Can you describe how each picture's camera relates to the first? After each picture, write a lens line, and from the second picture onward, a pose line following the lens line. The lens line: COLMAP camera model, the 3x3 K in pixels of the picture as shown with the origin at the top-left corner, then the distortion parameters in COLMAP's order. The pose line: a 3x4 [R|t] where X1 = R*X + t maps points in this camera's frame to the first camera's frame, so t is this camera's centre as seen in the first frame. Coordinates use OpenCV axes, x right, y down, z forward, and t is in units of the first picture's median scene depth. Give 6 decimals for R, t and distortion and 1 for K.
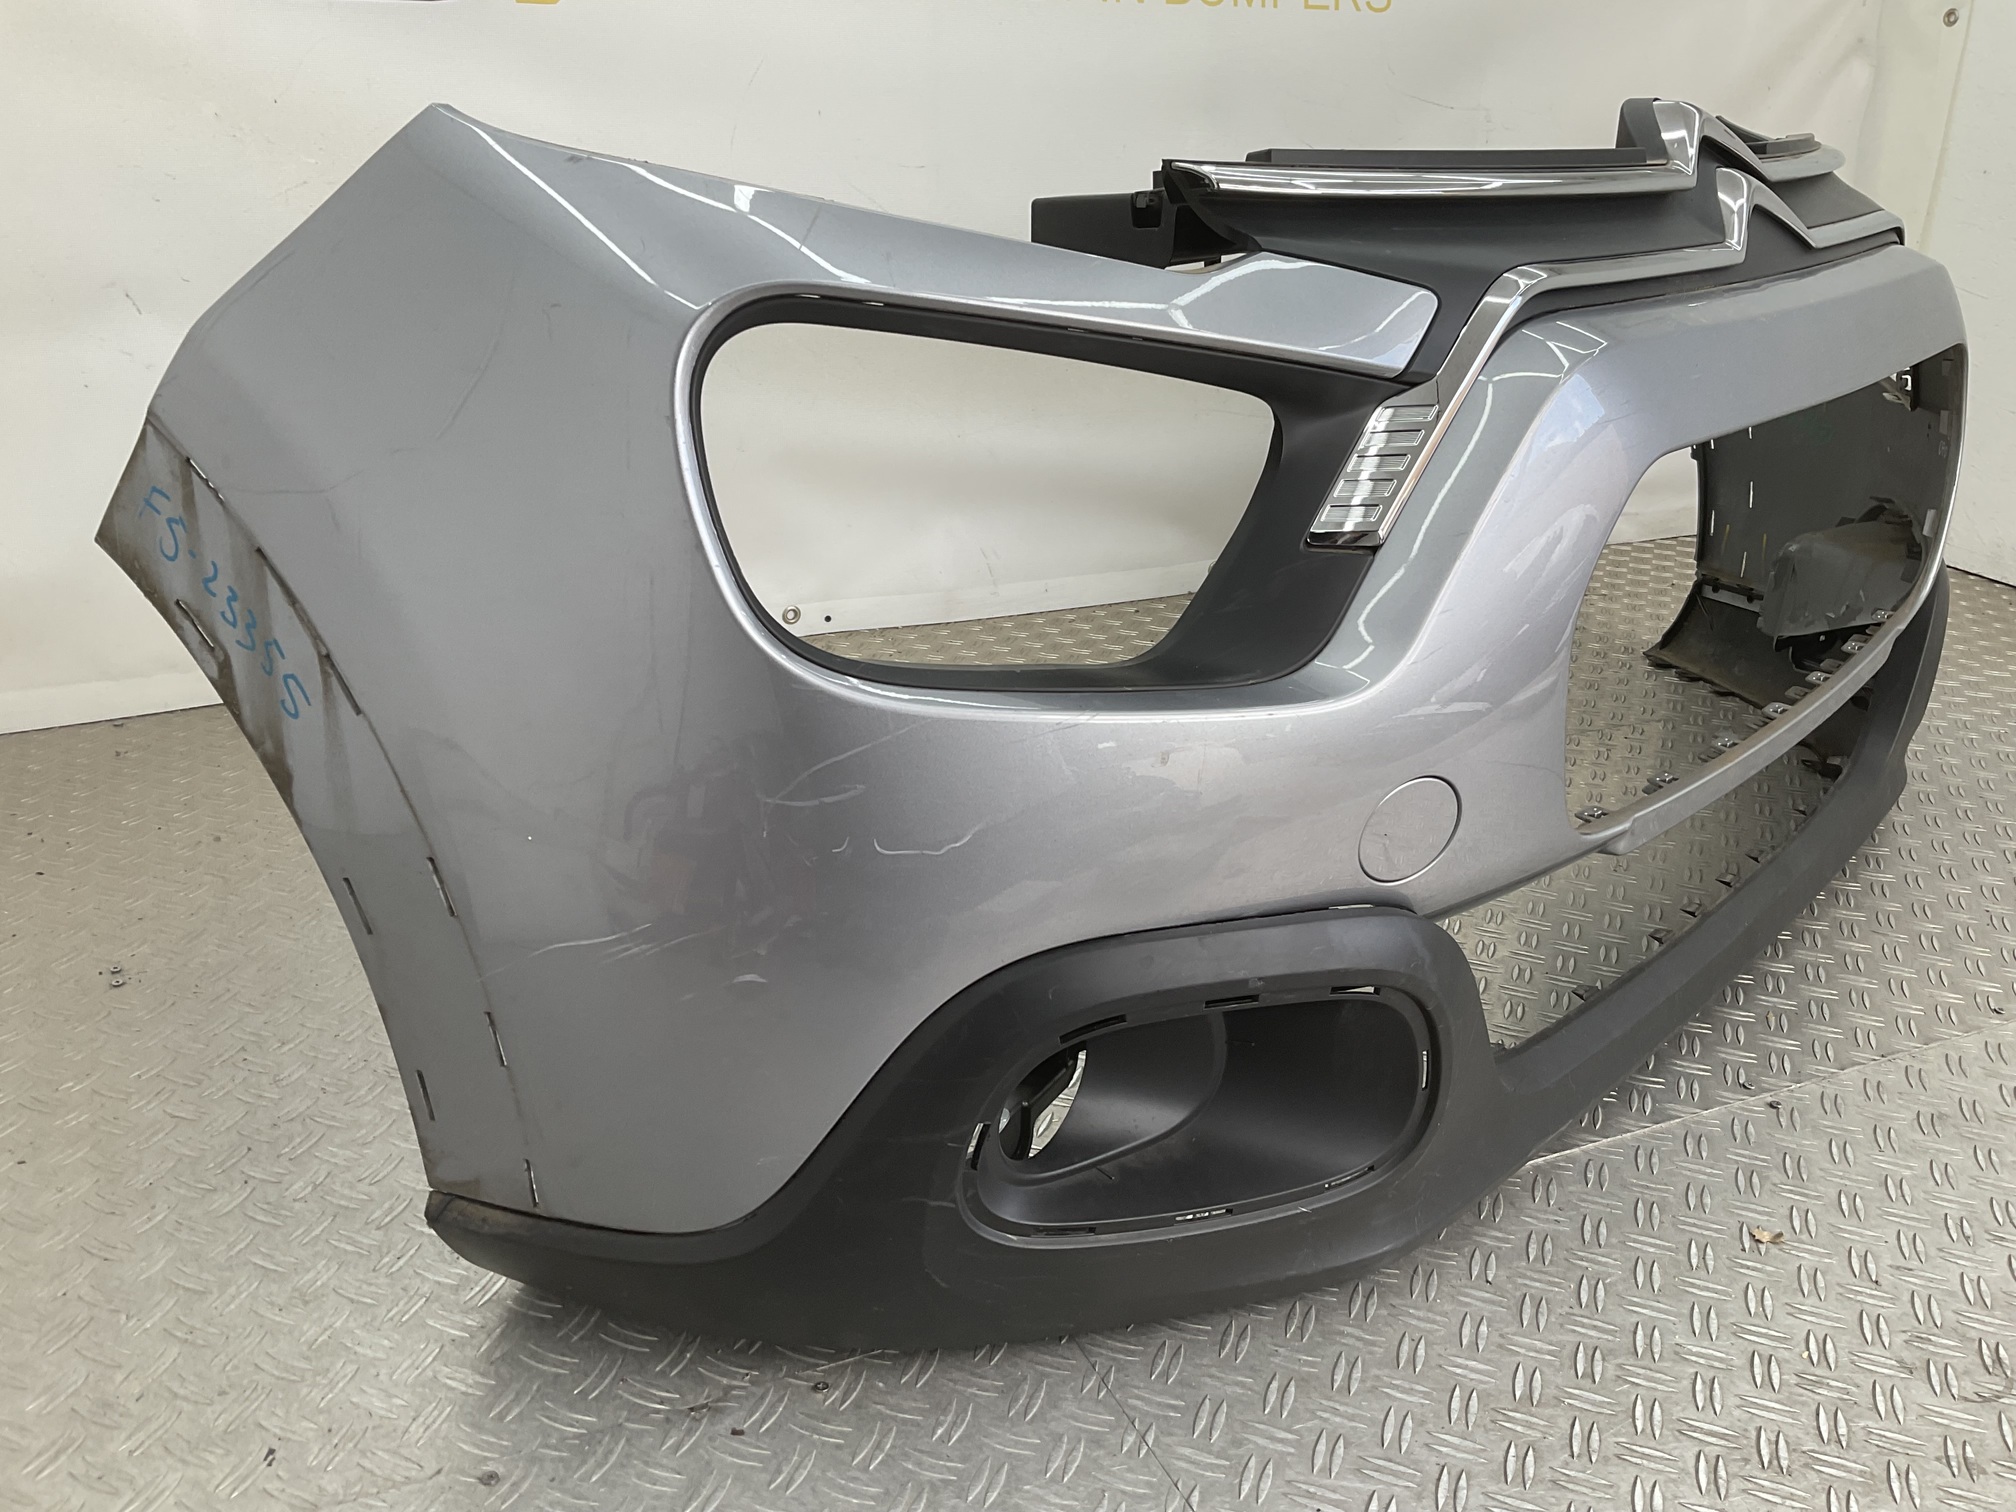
lens RADIAL K [[1676.5, 0, 998.0], [0, 1676.5, 761.2], [0, 0, 1]] dist [0.079194, -0.157901]
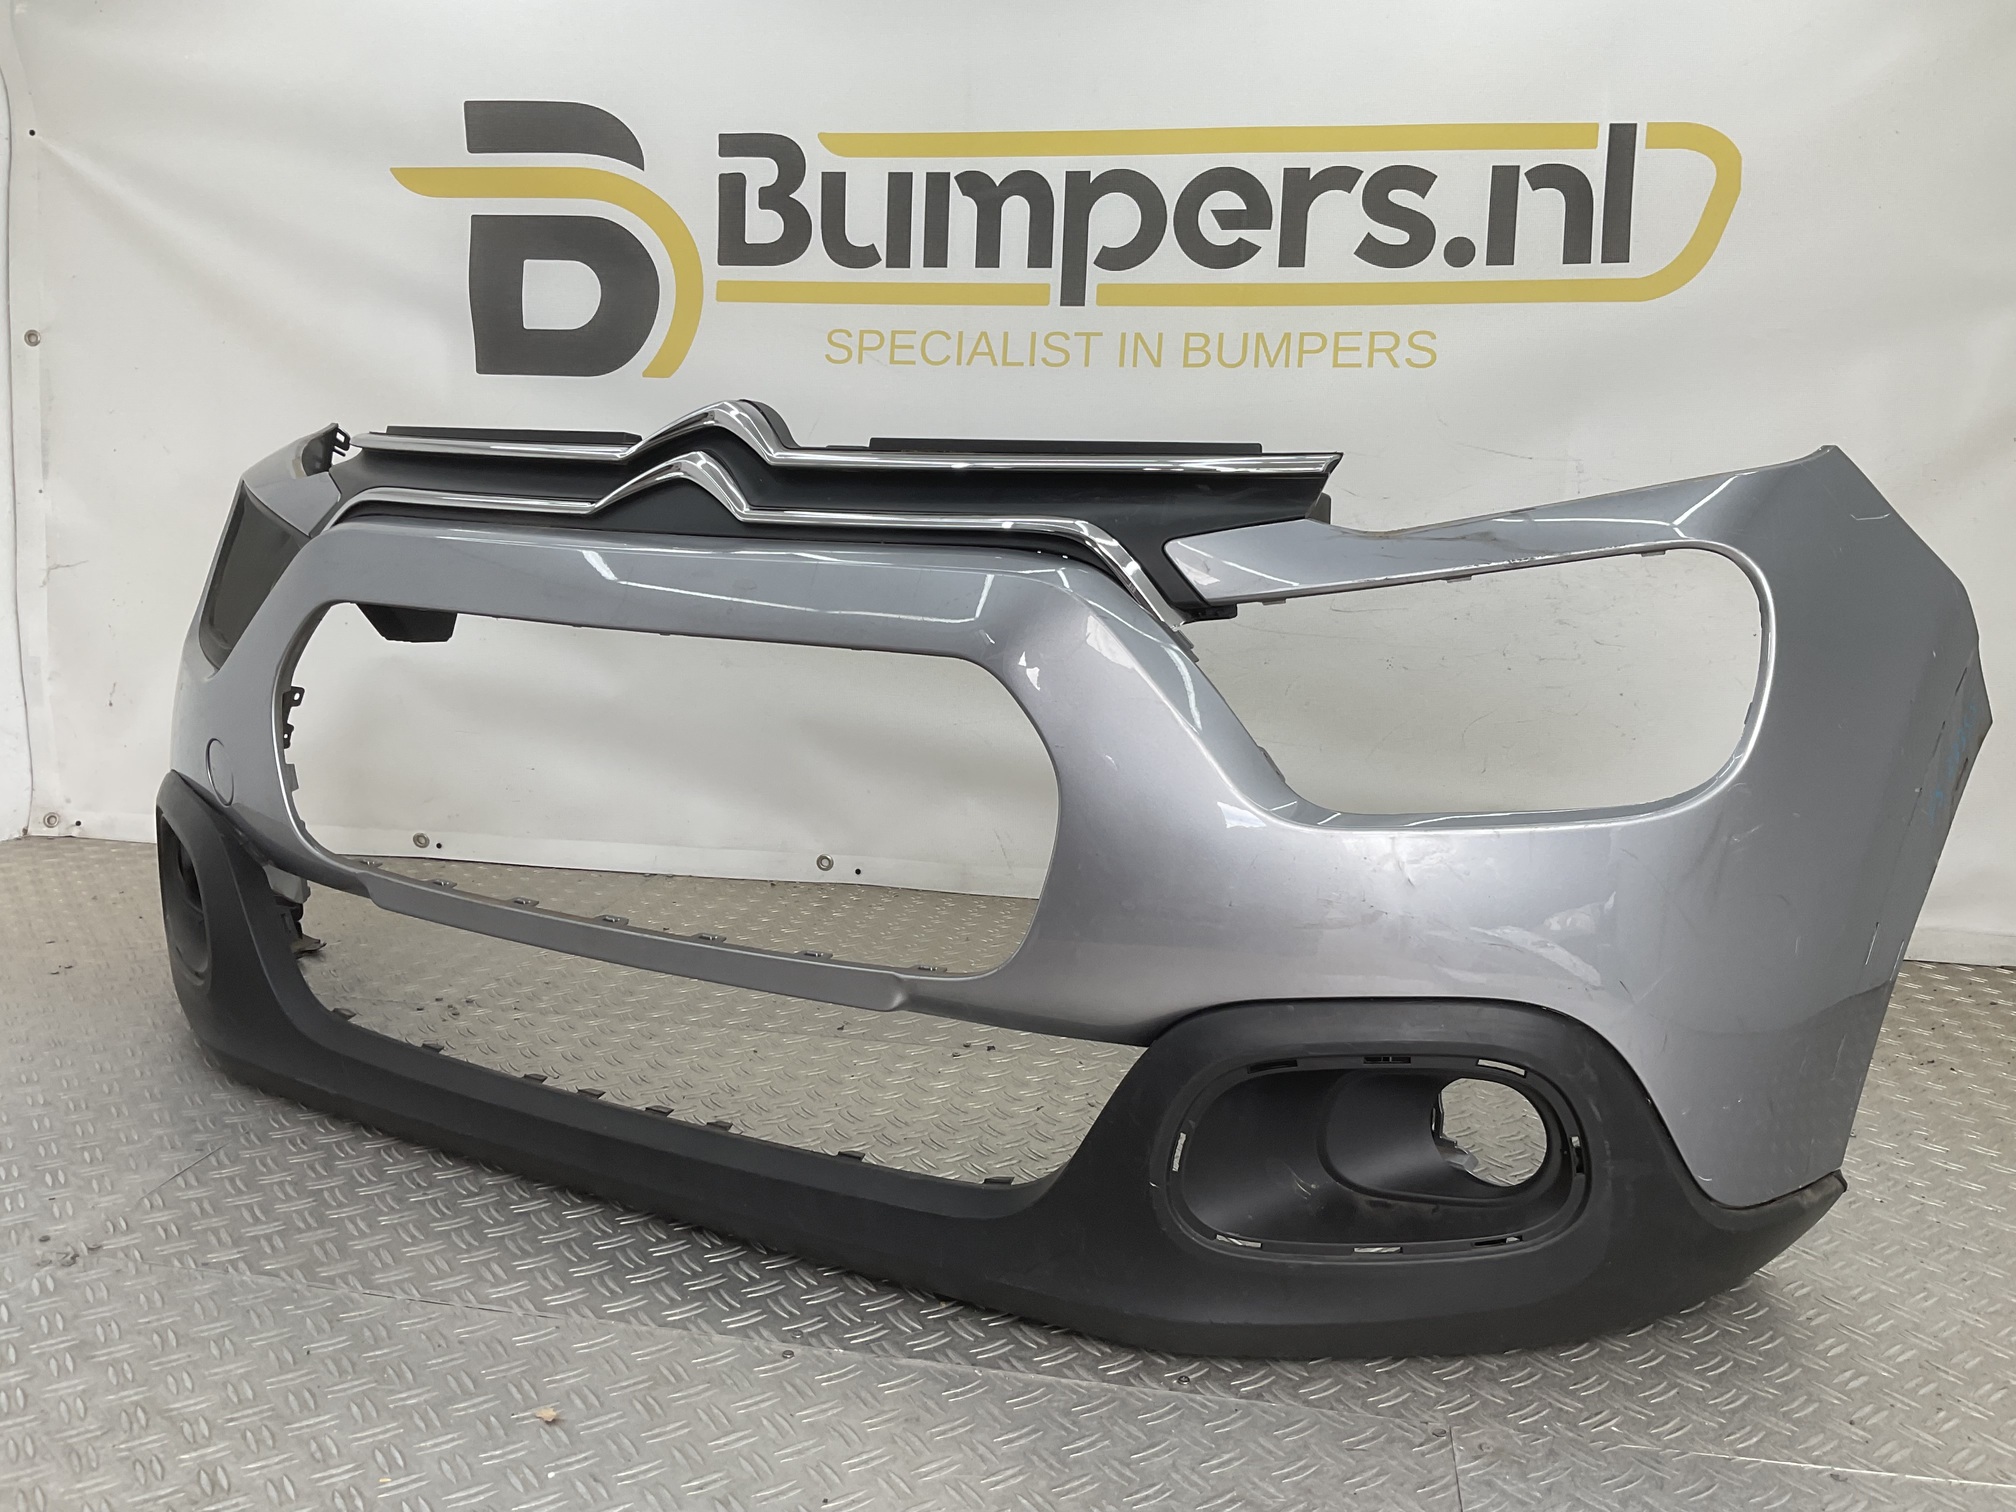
lens RADIAL K [[1670.6, 0, 1008.0], [0, 1670.6, 756.0], [0, 0, 1]] dist [0.127926, -0.235352]
pose [[0.817009, 0.094860, -0.568769, 1.363524], [-0.223492, 0.961368, -0.160697, 0.000499], [0.531552, 0.258406, 0.806647, 0.234993]]
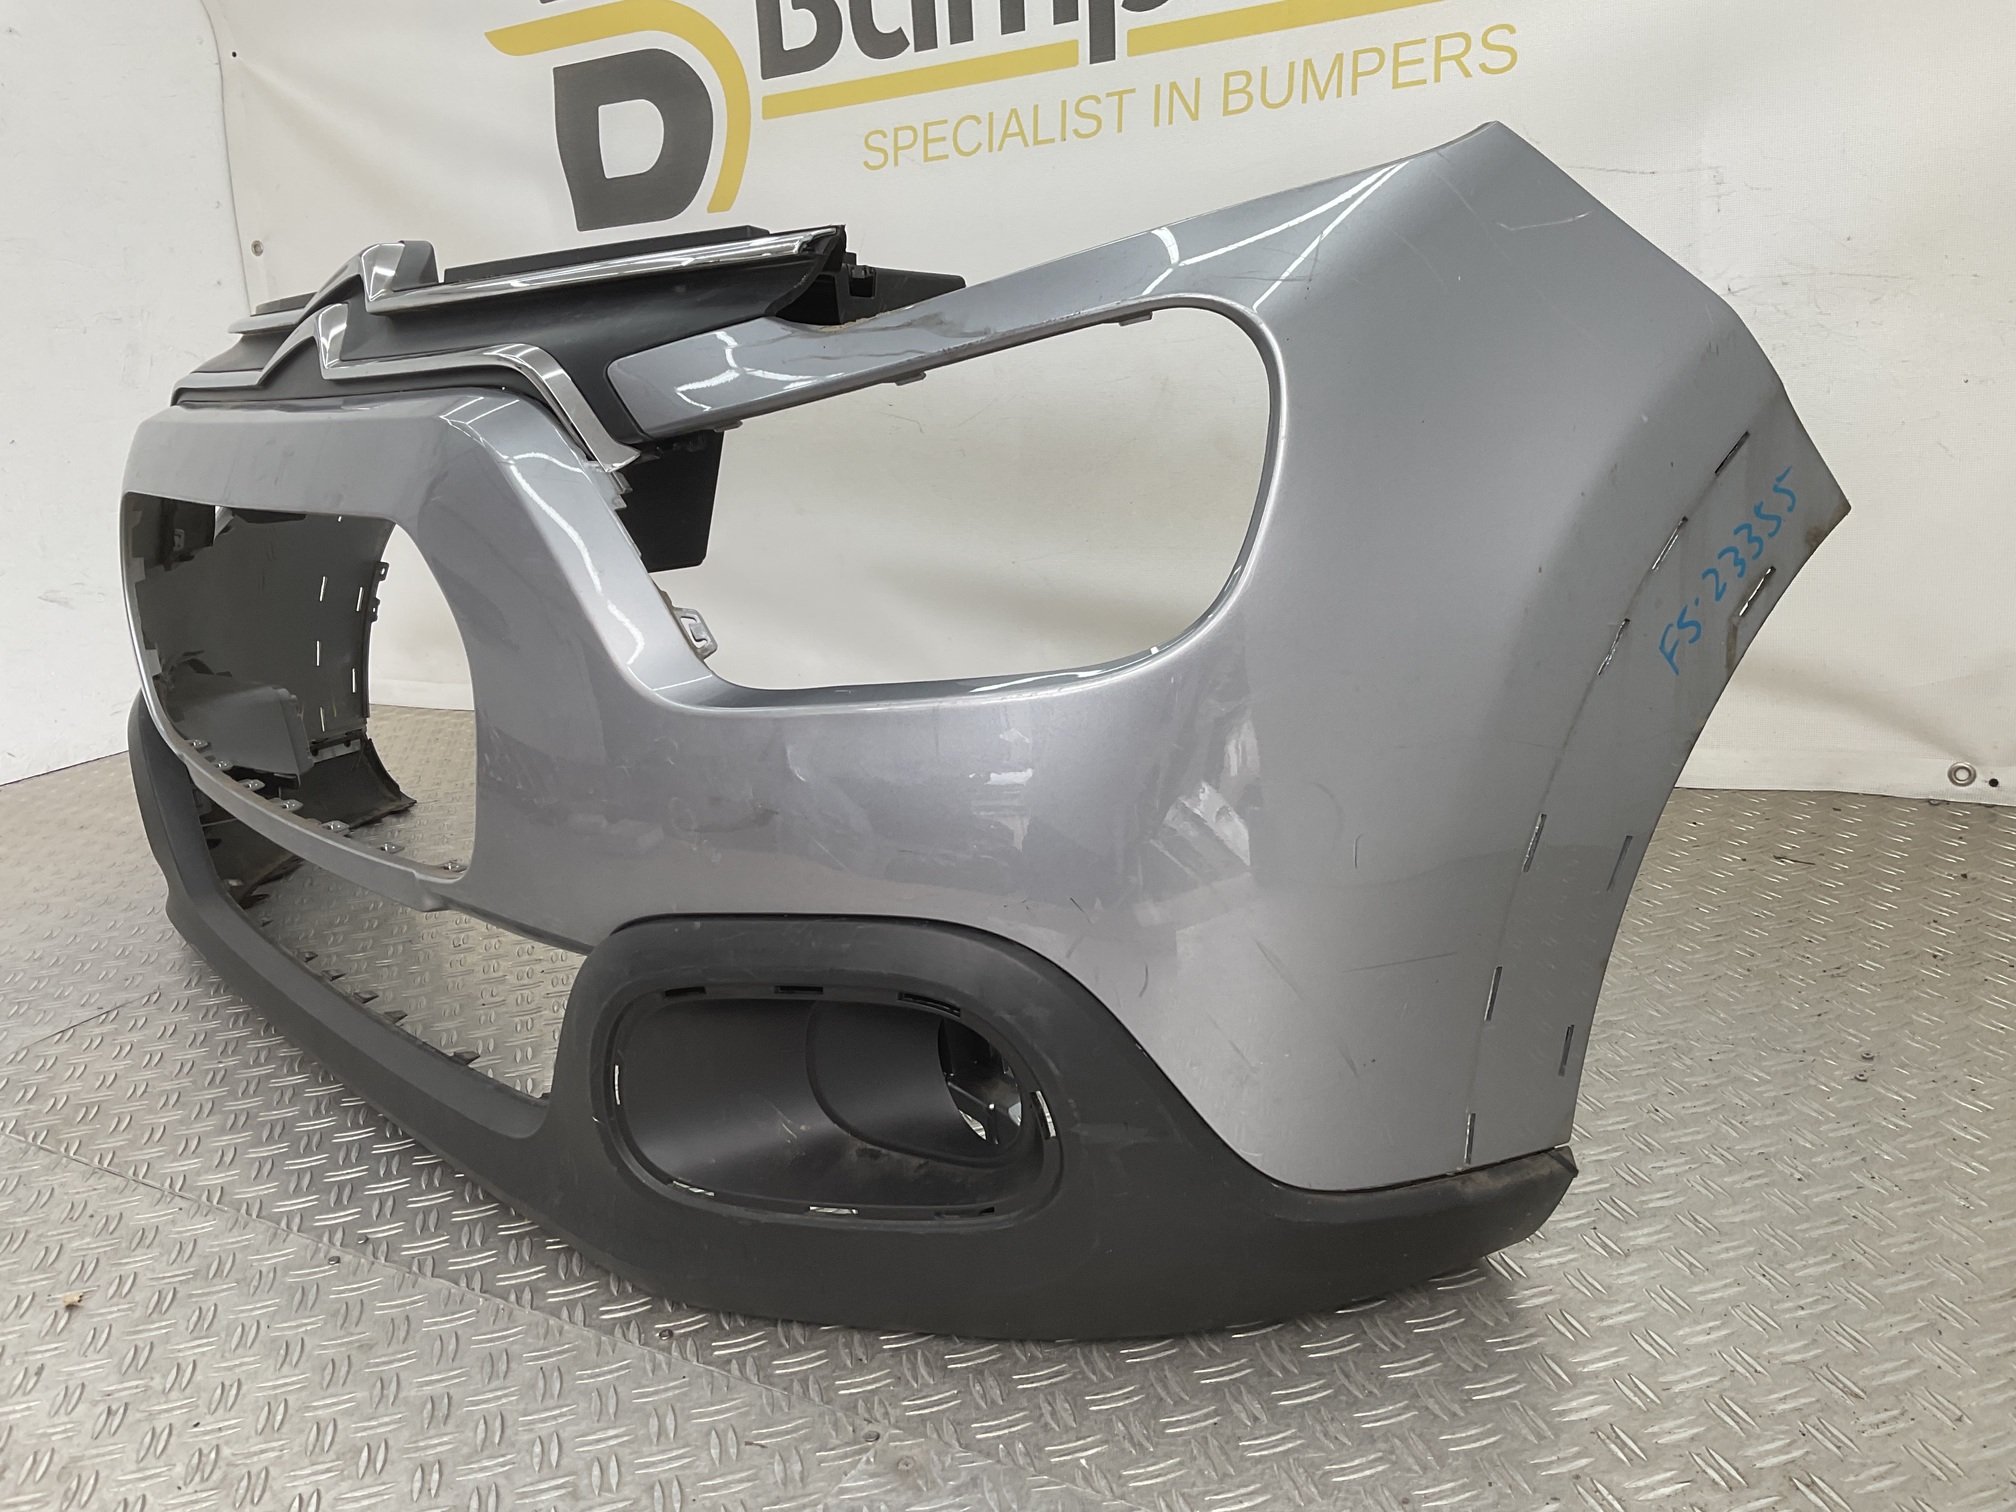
lens RADIAL K [[1676.5, 0, 998.0], [0, 1676.5, 761.2], [0, 0, 1]] dist [0.079194, -0.157901]
pose [[0.554113, 0.149490, -0.818909, 1.743393], [-0.217547, 0.975561, 0.030884, -0.218794], [0.803513, 0.161038, 0.573092, 0.883950]]
